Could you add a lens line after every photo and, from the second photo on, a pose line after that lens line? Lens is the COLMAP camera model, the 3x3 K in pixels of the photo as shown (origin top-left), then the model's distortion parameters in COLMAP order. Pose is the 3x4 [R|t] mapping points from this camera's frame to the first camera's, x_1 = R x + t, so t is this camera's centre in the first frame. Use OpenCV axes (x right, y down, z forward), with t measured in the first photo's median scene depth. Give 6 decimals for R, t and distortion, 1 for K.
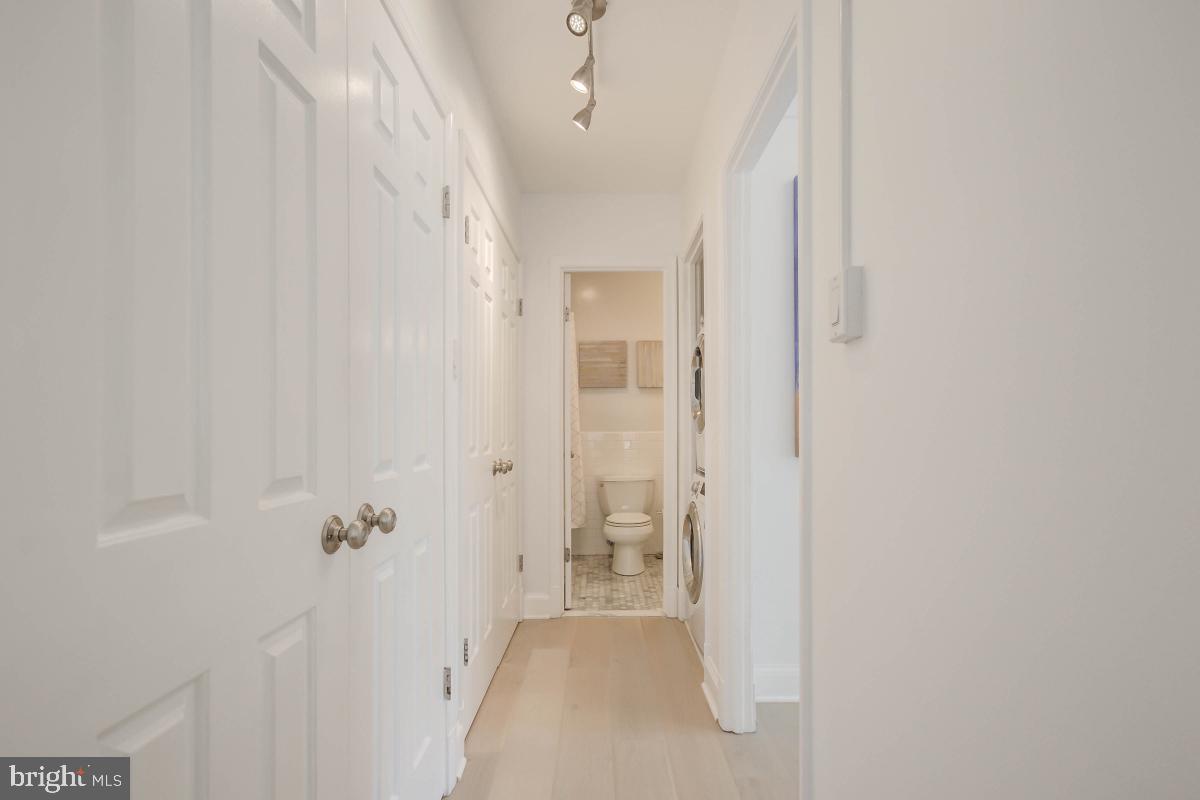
lens RADIAL K [[562.0, 0, 601.1], [0, 562.0, 406.6], [0, 0, 1]] dist [0.004933, 0.001290]
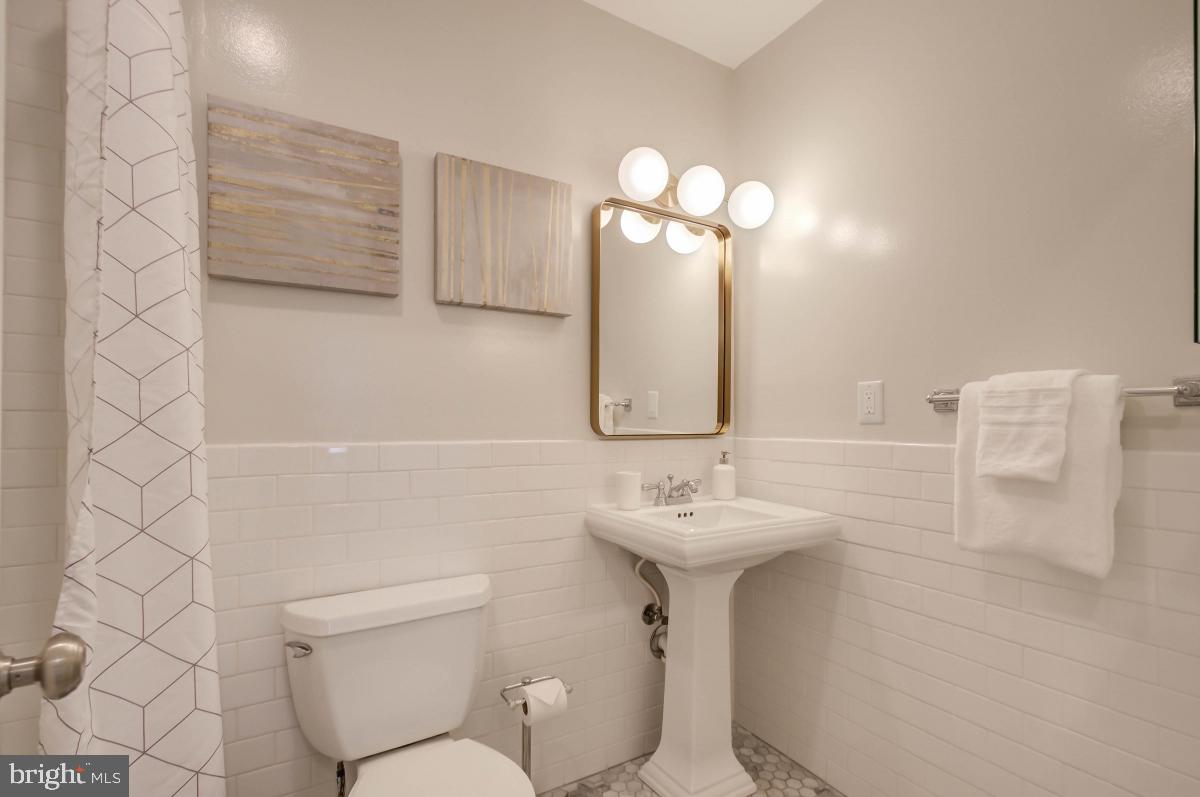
lens RADIAL K [[562.0, 0, 621.7], [0, 562.0, 413.2], [0, 0, 1]] dist [0.004933, 0.001290]
pose [[0.834302, 0.016050, 0.551074, -0.020624], [-0.016413, 0.999856, -0.004273, 0.028599], [-0.551063, -0.005479, 0.834445, 0.678034]]
